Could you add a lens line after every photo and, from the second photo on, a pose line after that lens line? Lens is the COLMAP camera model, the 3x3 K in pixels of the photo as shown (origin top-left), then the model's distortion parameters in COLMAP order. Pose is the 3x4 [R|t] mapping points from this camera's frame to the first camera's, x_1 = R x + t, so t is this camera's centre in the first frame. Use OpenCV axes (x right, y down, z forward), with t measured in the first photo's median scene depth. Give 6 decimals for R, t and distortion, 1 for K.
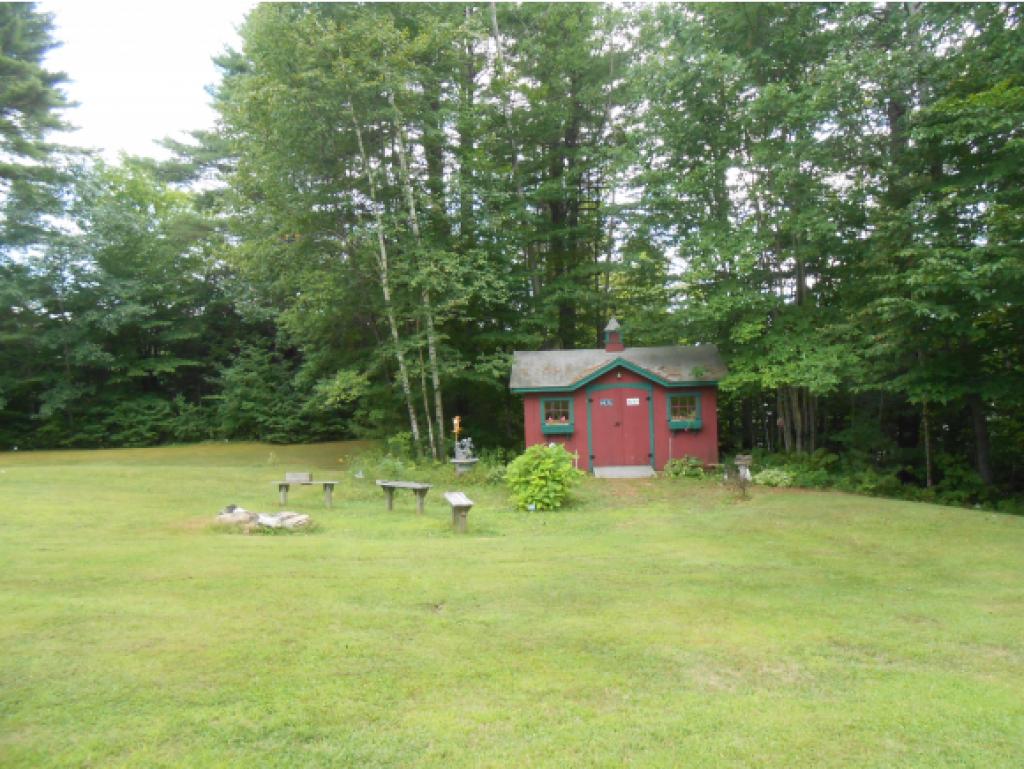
lens RADIAL K [[802.9, 0, 516.2], [0, 802.9, 386.2], [0, 0, 1]] dist [-0.036198, 0.057612]
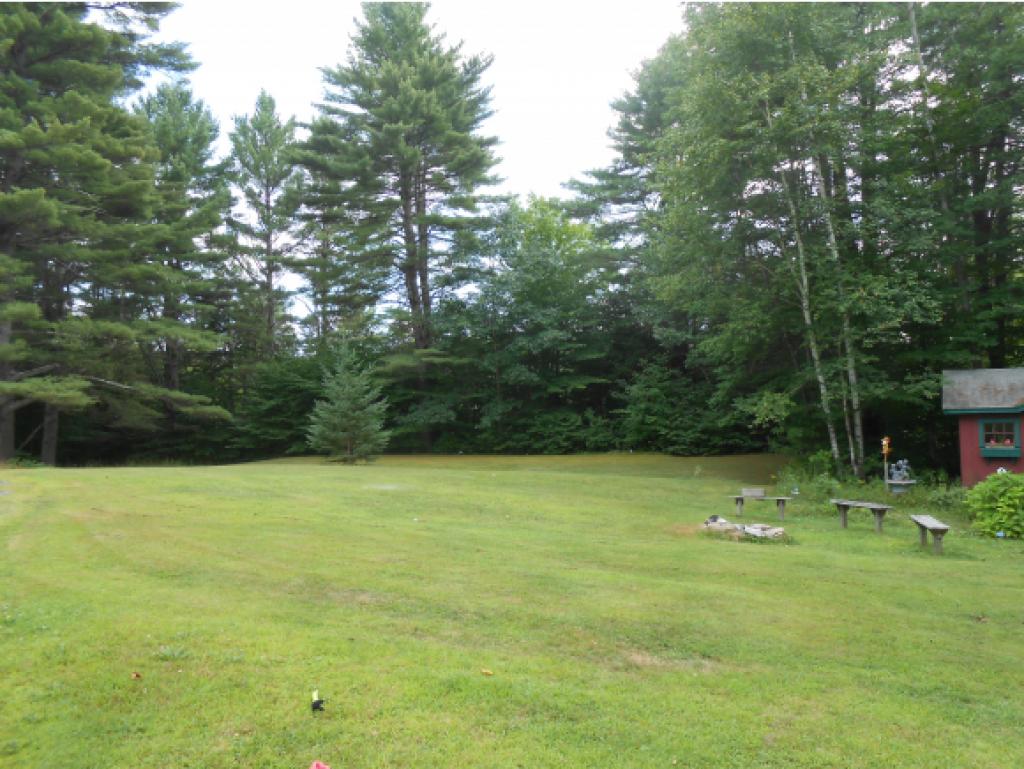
lens RADIAL K [[802.9, 0, 507.1], [0, 802.9, 381.4], [0, 0, 1]] dist [-0.036198, 0.057612]
pose [[0.902953, -0.008101, -0.429662, -0.064866], [0.001334, 0.999870, -0.016049, -0.015420], [0.429736, 0.013918, 0.902847, -0.102876]]
